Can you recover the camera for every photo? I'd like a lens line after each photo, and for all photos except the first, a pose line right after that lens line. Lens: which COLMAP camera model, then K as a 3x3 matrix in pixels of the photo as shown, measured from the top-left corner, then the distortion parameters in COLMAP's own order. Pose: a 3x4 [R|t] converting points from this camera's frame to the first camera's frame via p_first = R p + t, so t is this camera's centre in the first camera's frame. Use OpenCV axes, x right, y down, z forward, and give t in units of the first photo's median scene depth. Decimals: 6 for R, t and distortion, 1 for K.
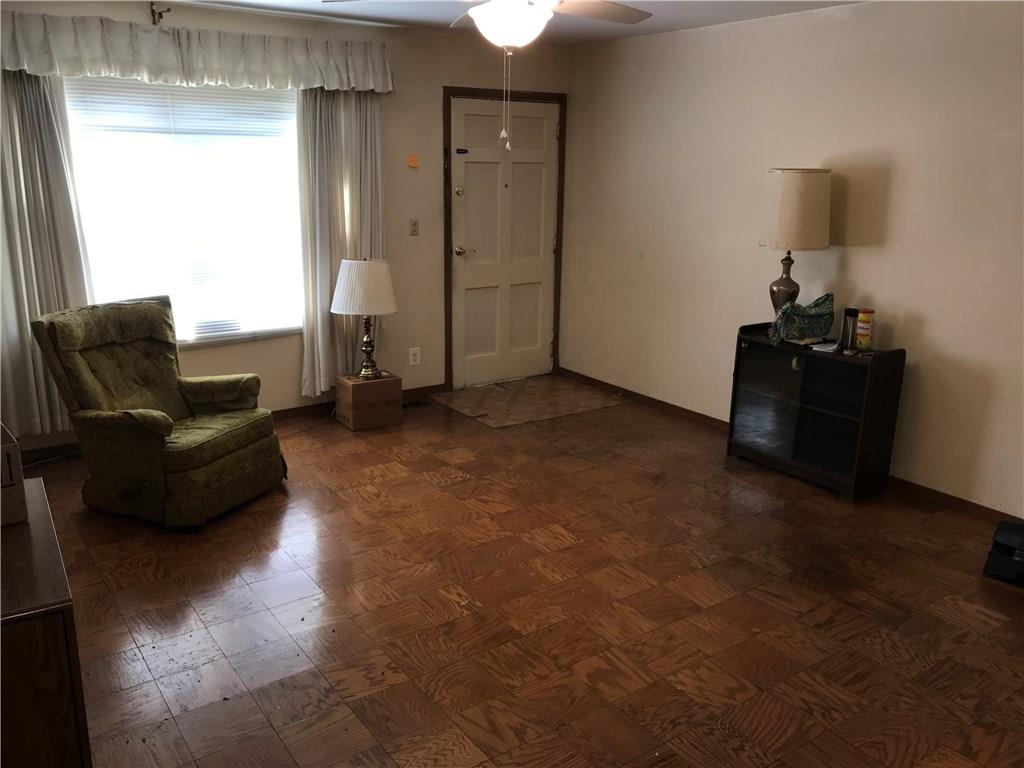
lens RADIAL K [[849.9, 0, 510.4], [0, 849.9, 391.0], [0, 0, 1]] dist [0.022911, -0.024465]
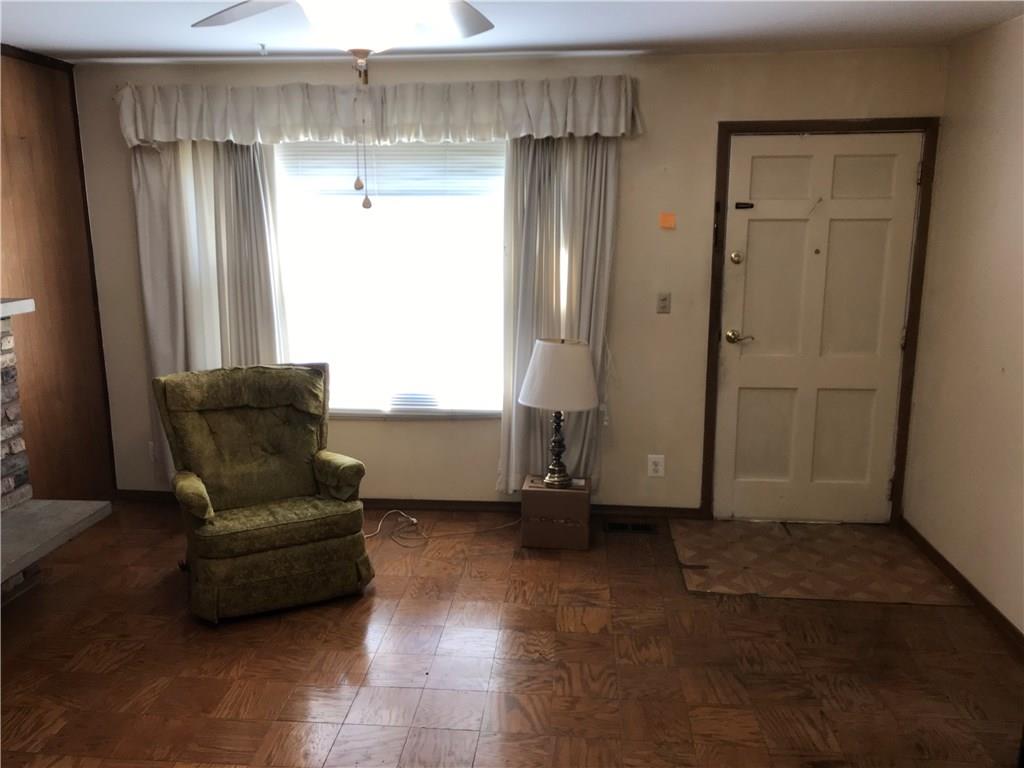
lens RADIAL K [[849.9, 0, 508.5], [0, 849.9, 373.2], [0, 0, 1]] dist [0.022911, -0.024465]
pose [[0.751661, 0.113312, -0.649743, 0.322348], [-0.160901, 0.986871, -0.014034, -0.105412], [0.639622, 0.115093, 0.760024, 0.360492]]
